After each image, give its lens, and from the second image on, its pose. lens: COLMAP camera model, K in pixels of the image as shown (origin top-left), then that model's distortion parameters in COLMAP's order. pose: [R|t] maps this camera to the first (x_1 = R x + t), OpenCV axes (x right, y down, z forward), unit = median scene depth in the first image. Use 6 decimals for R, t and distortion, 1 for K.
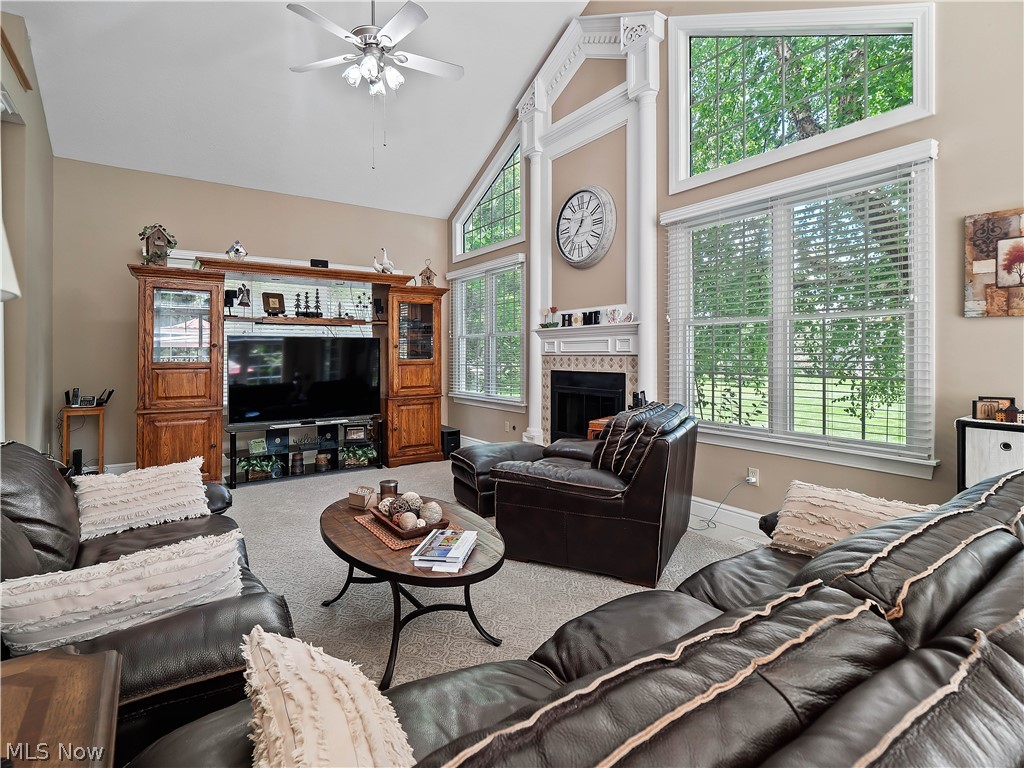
lens RADIAL K [[504.3, 0, 486.5], [0, 504.3, 348.3], [0, 0, 1]] dist [0.008685, -0.006290]
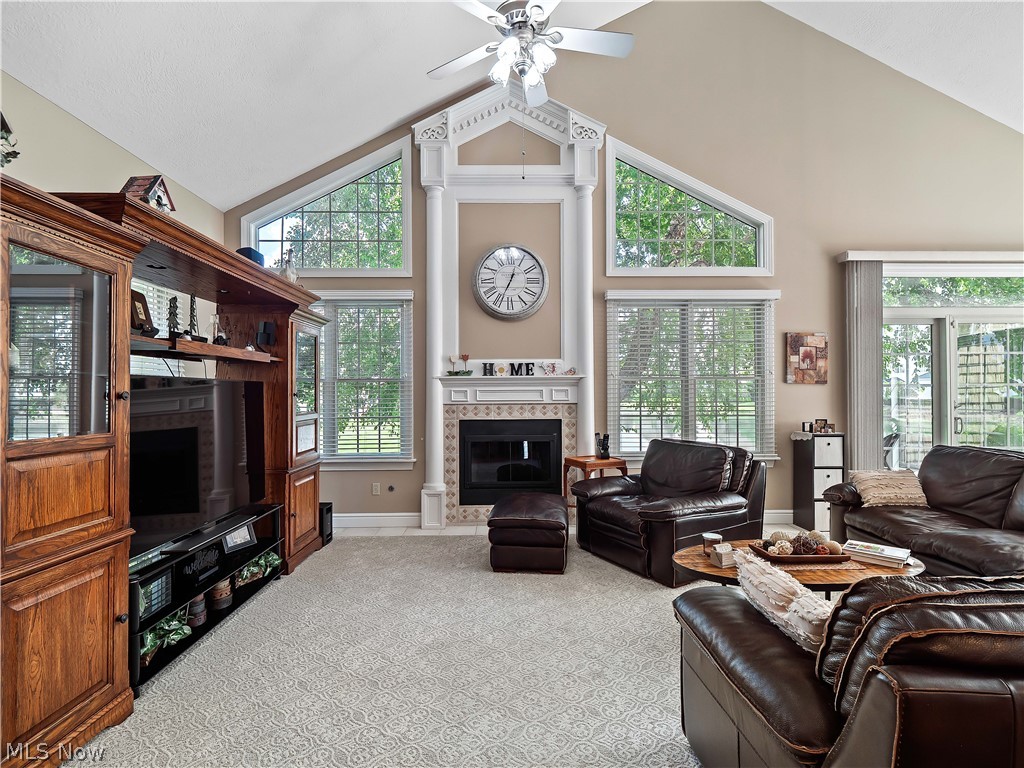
lens RADIAL K [[504.3, 0, 512.4], [0, 504.3, 390.9], [0, 0, 1]] dist [0.008685, -0.006290]
pose [[0.540537, 0.006076, 0.841299, -0.687961], [-0.003897, 0.999981, -0.004718, -0.008532], [-0.841311, -0.000729, 0.540550, 0.434116]]
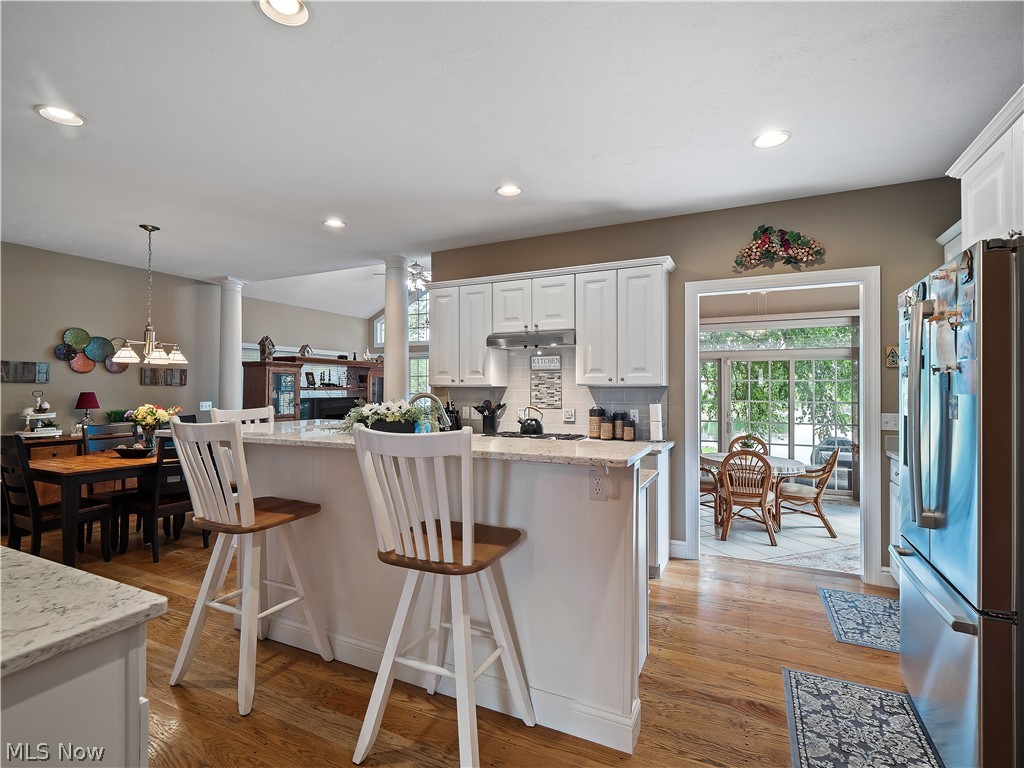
lens RADIAL K [[504.3, 0, 504.9], [0, 504.3, 383.8], [0, 0, 1]] dist [0.008685, -0.006290]
pose [[0.875147, 0.014066, 0.483653, -0.713379], [-0.010726, 0.999896, -0.009671, -0.064788], [-0.483738, 0.003276, 0.875207, -0.870817]]
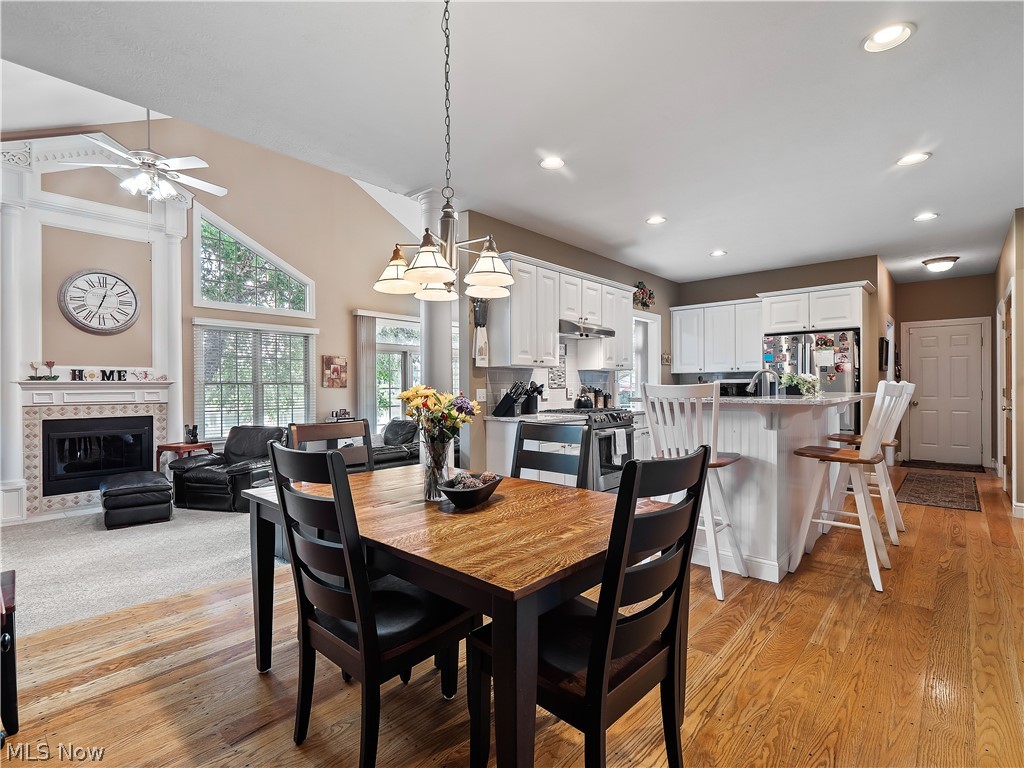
lens RADIAL K [[504.3, 0, 507.3], [0, 504.3, 386.4], [0, 0, 1]] dist [0.008685, -0.006290]
pose [[-0.235099, 0.006421, 0.971950, -1.259344], [-0.000880, 0.999976, -0.006819, -0.023367], [-0.971971, -0.002459, -0.235088, 0.323479]]
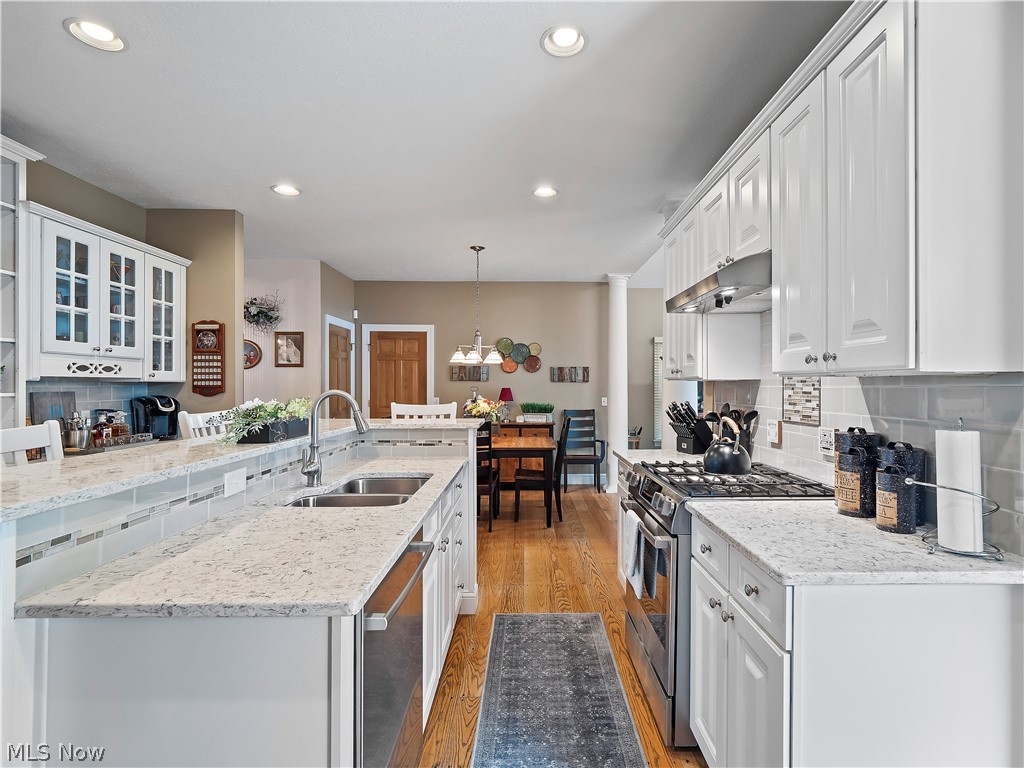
lens RADIAL K [[504.3, 0, 537.7], [0, 504.3, 384.1], [0, 0, 1]] dist [0.008685, -0.006290]
pose [[0.839825, 0.006005, -0.542824, -0.121686], [-0.002865, 0.999974, 0.006630, -0.067293], [0.542850, -0.004013, 0.839820, -0.590898]]
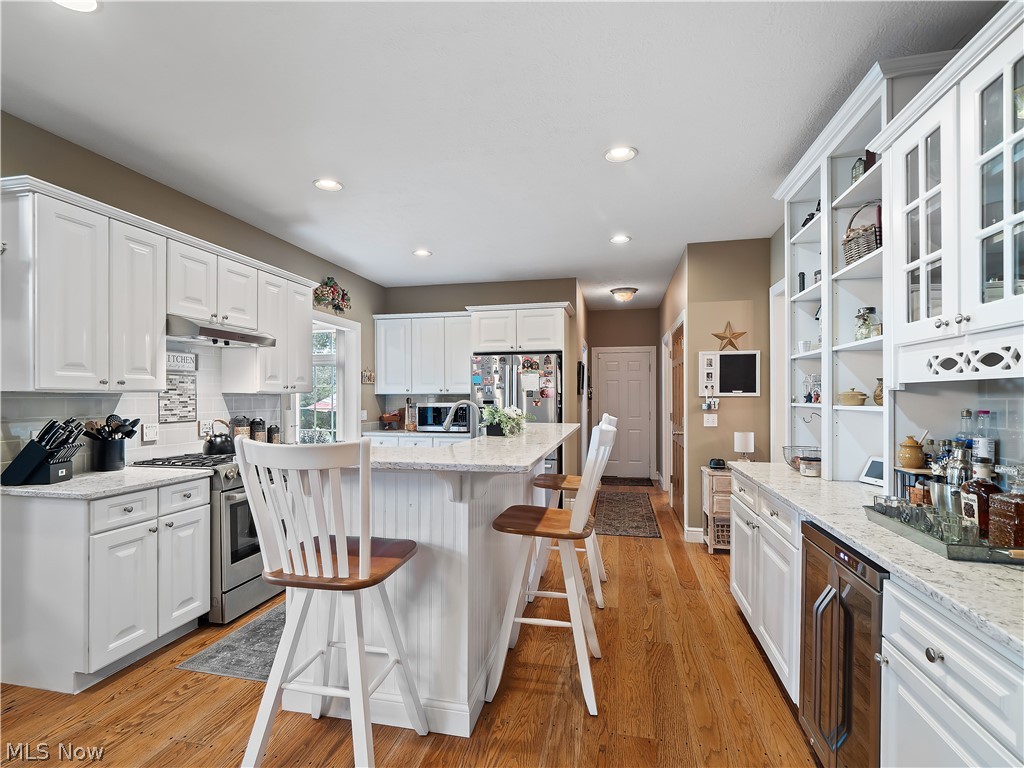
lens RADIAL K [[504.3, 0, 506.0], [0, 504.3, 397.5], [0, 0, 1]] dist [0.008685, -0.006290]
pose [[-0.680423, 0.006253, 0.732793, -1.037844], [0.000724, 0.999969, -0.007860, -0.057205], [-0.732820, -0.004817, -0.680406, 0.095330]]
